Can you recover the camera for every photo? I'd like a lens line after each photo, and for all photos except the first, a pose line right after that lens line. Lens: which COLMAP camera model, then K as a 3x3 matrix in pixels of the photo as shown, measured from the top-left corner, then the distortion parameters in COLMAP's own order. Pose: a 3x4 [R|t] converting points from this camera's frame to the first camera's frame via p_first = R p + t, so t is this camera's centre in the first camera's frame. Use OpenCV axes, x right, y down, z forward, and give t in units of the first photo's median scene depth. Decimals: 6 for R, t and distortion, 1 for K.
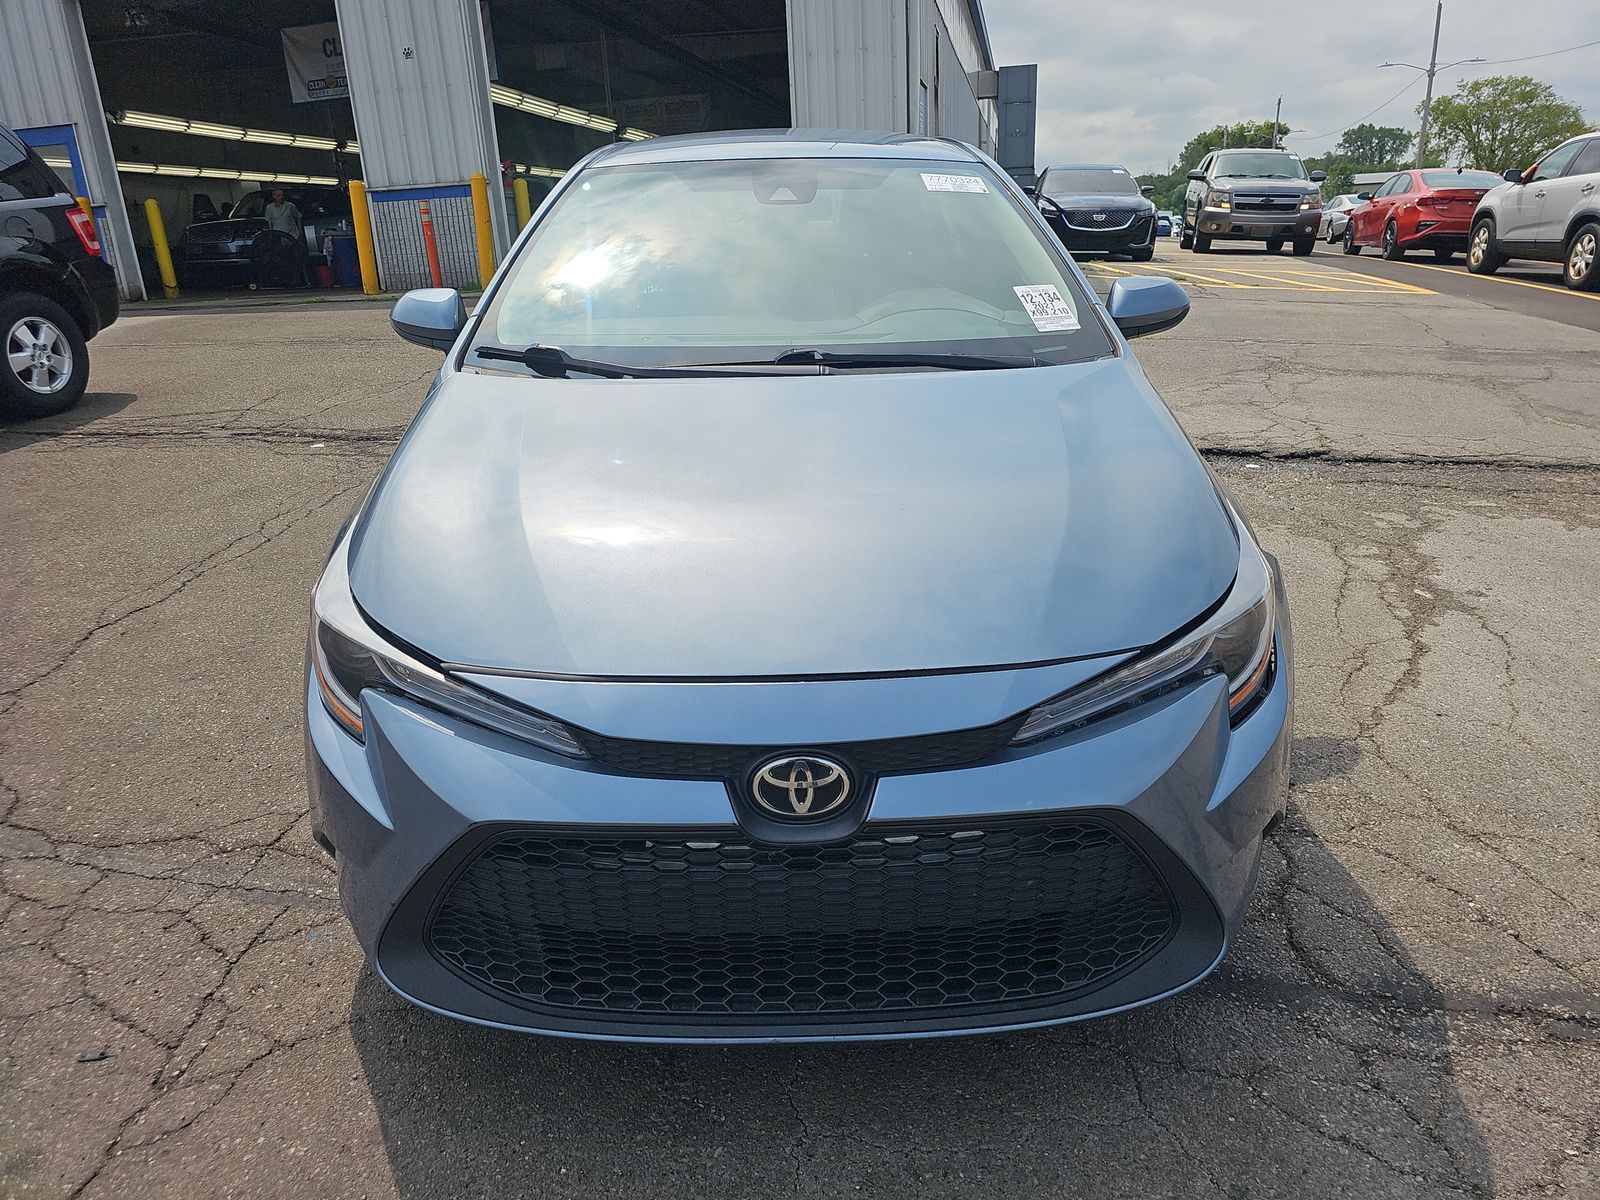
lens RADIAL K [[1069.4, 0, 821.8], [0, 1069.4, 593.7], [0, 0, 1]] dist [0.035662, -0.033416]
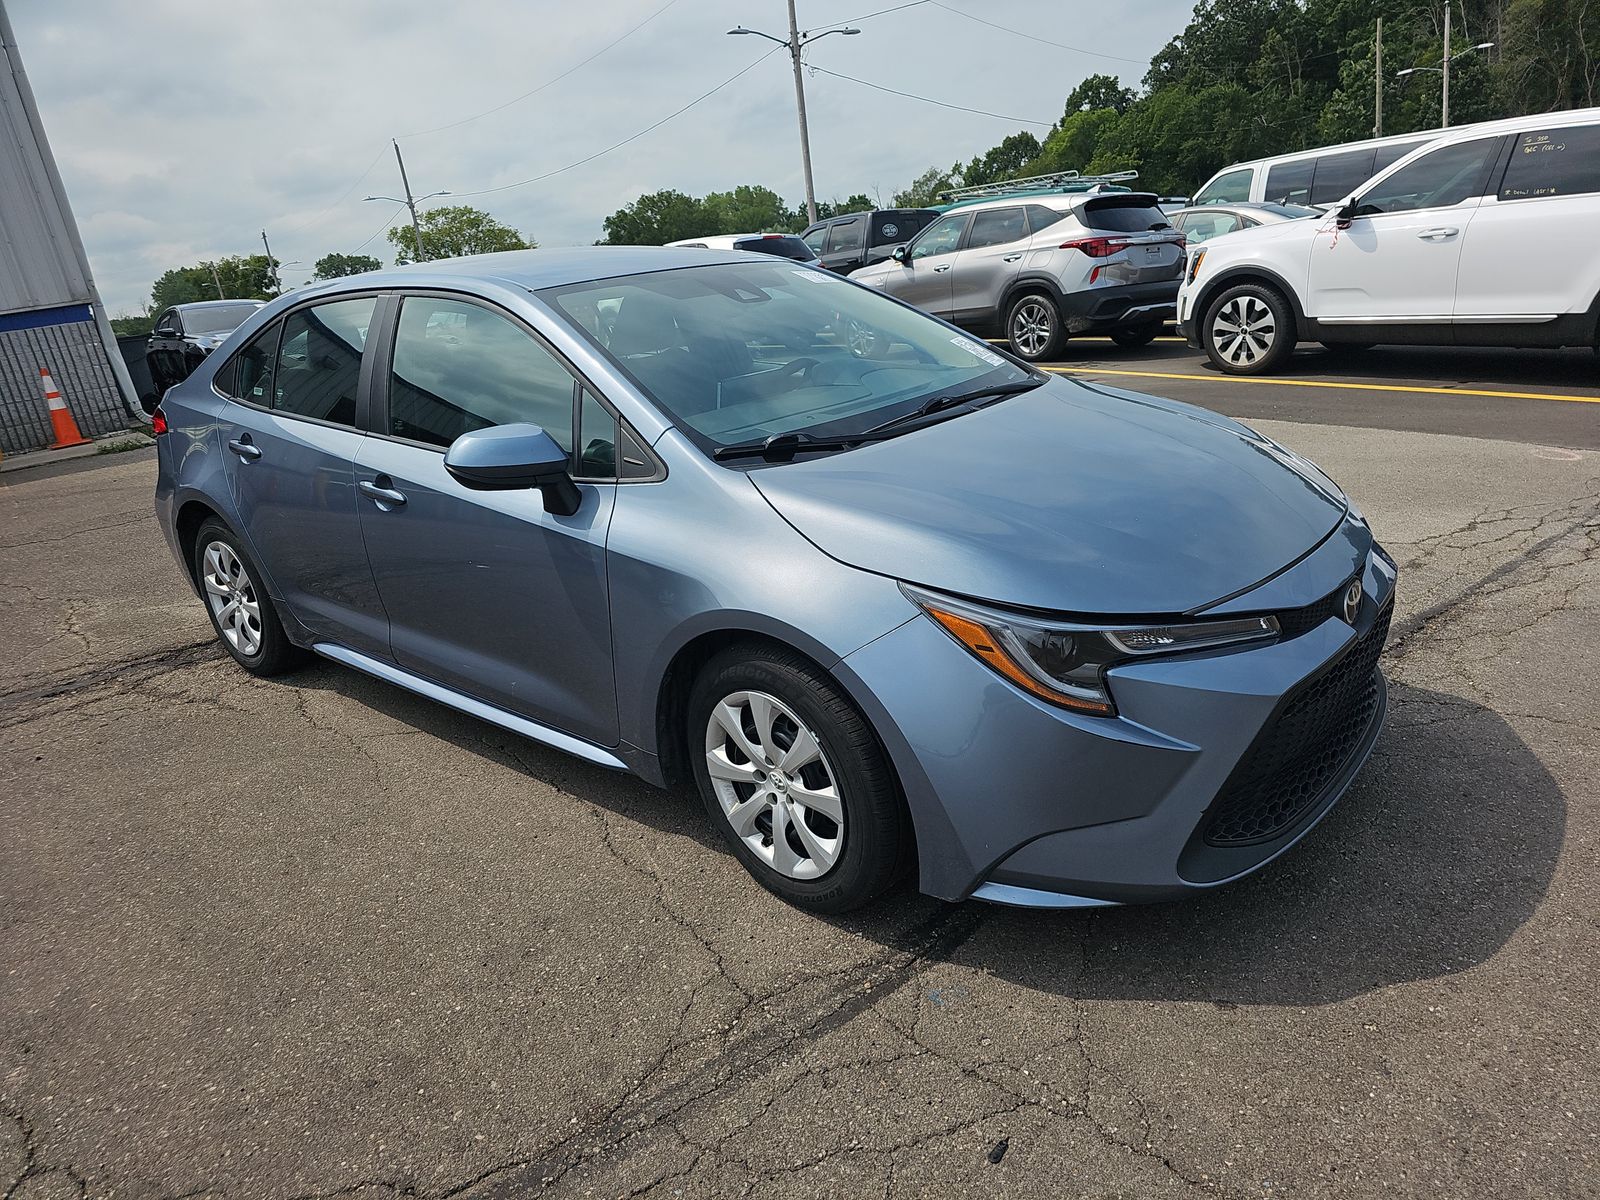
lens RADIAL K [[1069.4, 0, 821.8], [0, 1069.4, 593.7], [0, 0, 1]] dist [0.035662, -0.033416]
pose [[0.654065, -0.279594, 0.702870, -0.895619], [0.352469, 0.934795, 0.043857, -0.093461], [-0.669302, 0.219054, 0.709965, 0.213475]]
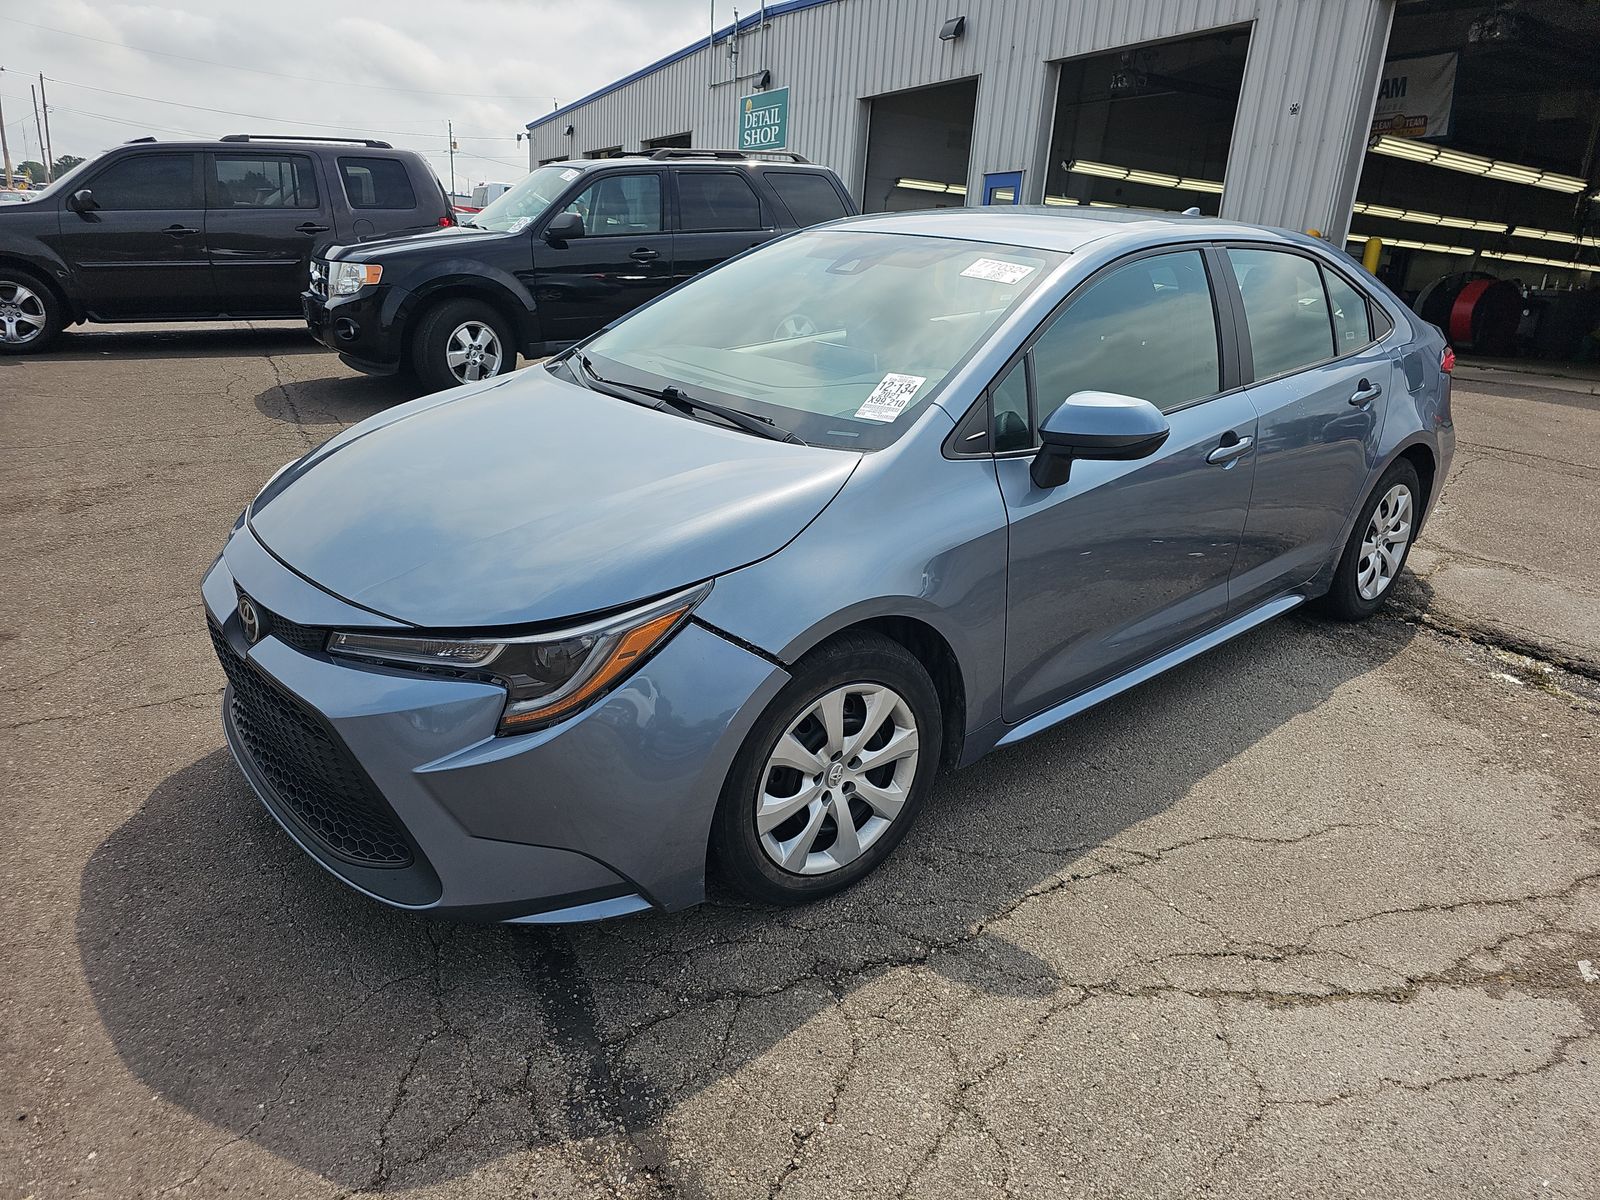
lens RADIAL K [[1070.0, 0, 800.0], [0, 1070.0, 600.0], [0, 0, 1]] dist [0.040072, -0.037317]
pose [[0.625601, 0.313402, -0.714424, 0.739663], [-0.335450, 0.934845, 0.116352, -0.139386], [0.704341, 0.166864, 0.689971, 0.216283]]
